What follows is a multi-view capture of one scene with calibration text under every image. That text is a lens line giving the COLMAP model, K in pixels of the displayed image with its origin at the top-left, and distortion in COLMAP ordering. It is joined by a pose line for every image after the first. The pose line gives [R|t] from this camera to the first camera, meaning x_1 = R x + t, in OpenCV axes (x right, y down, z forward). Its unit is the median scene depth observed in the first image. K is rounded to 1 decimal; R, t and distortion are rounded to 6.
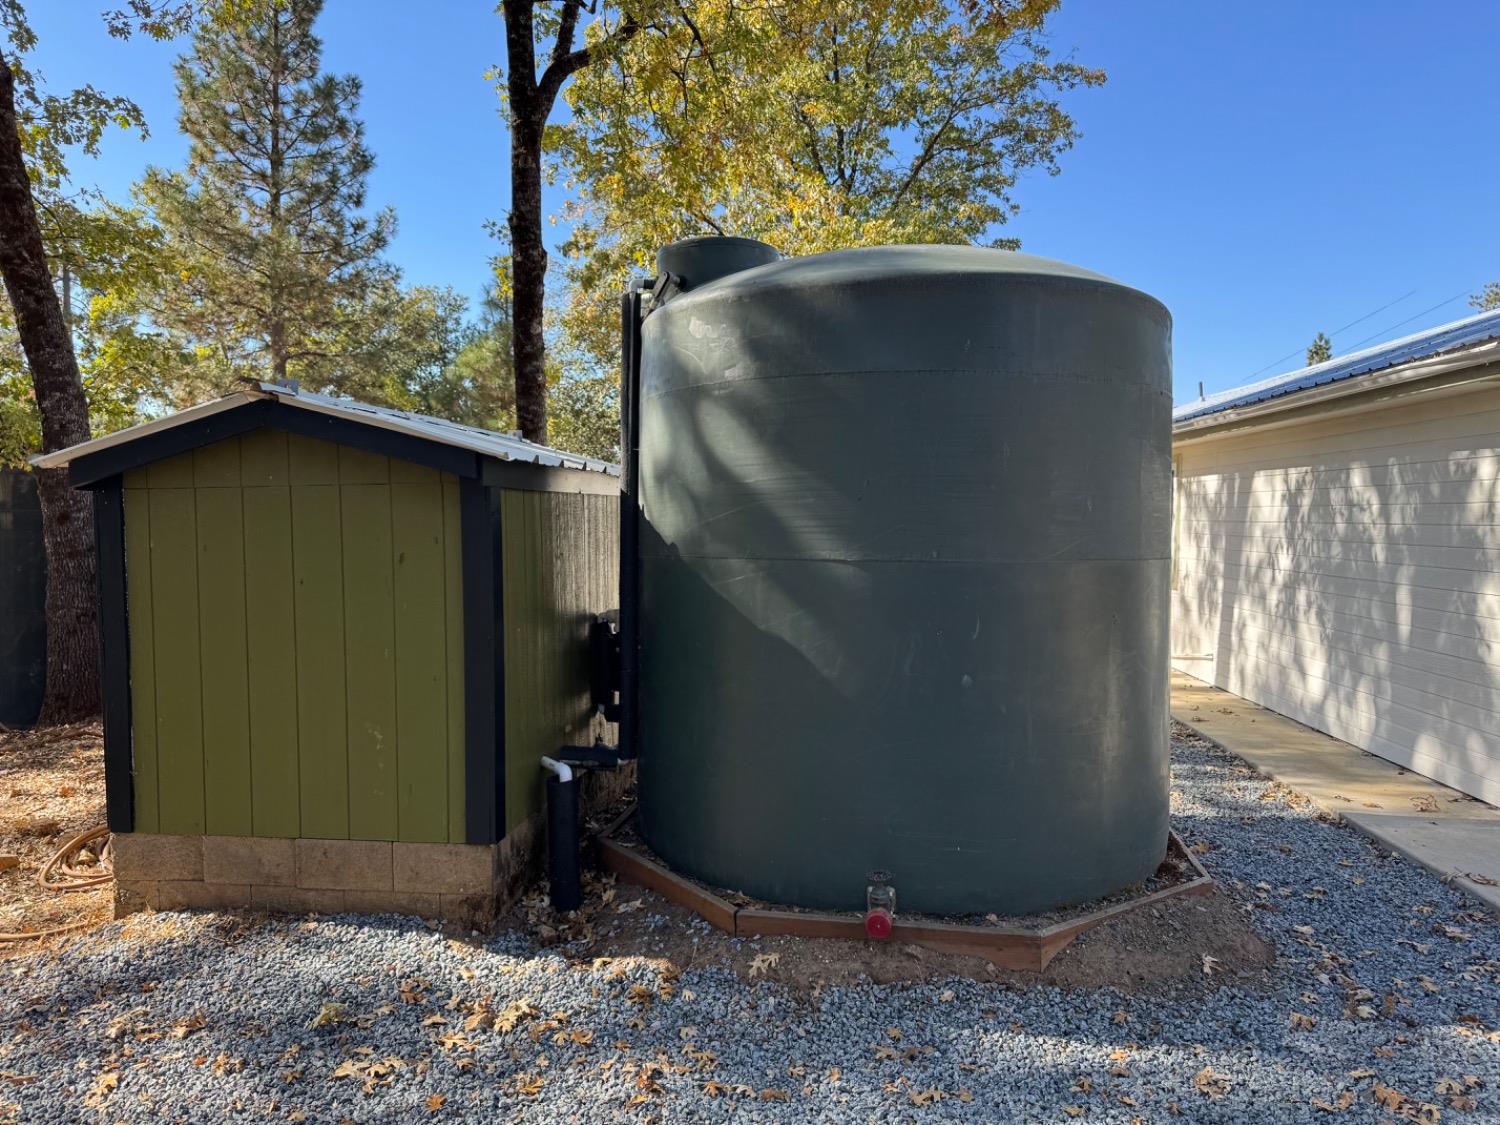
lens RADIAL K [[1060.6, 0, 752.4], [0, 1060.6, 569.9], [0, 0, 1]] dist [0.013499, -0.003724]
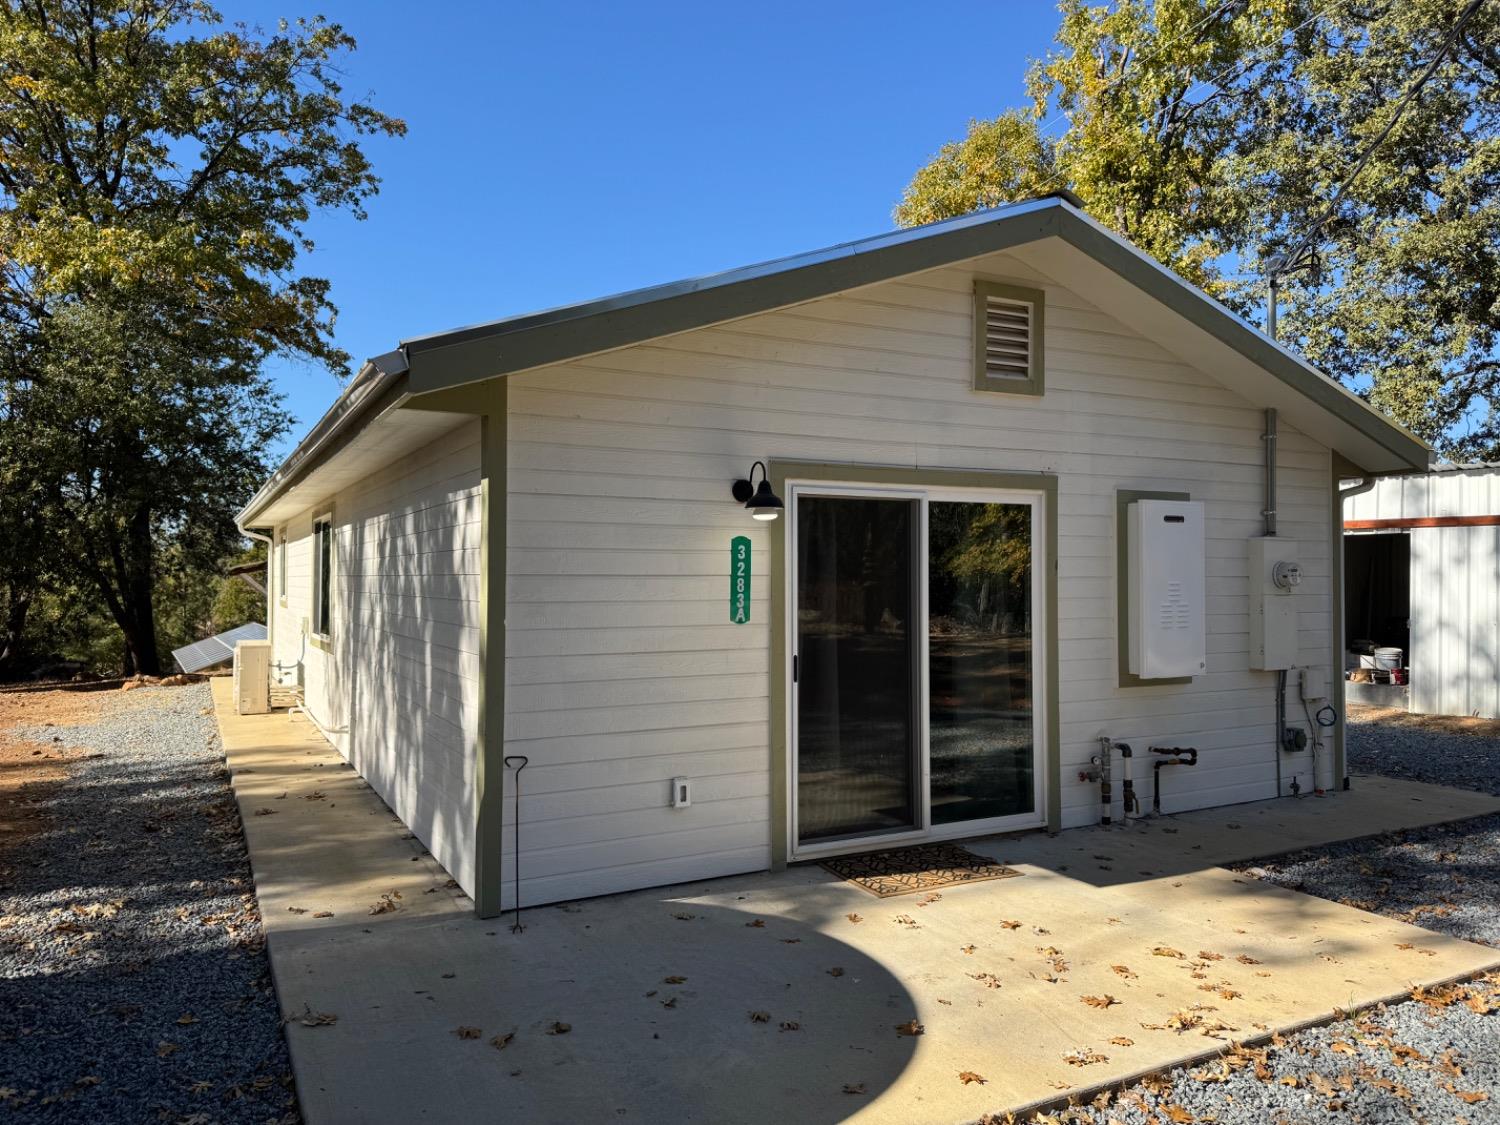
lens RADIAL K [[1060.6, 0, 744.9], [0, 1060.6, 561.6], [0, 0, 1]] dist [0.013499, -0.003724]
pose [[0.859250, 0.000232, 0.511557, 0.097142], [0.032924, 0.997902, -0.055753, 0.001108], [-0.510496, 0.064748, 0.857439, 0.024252]]
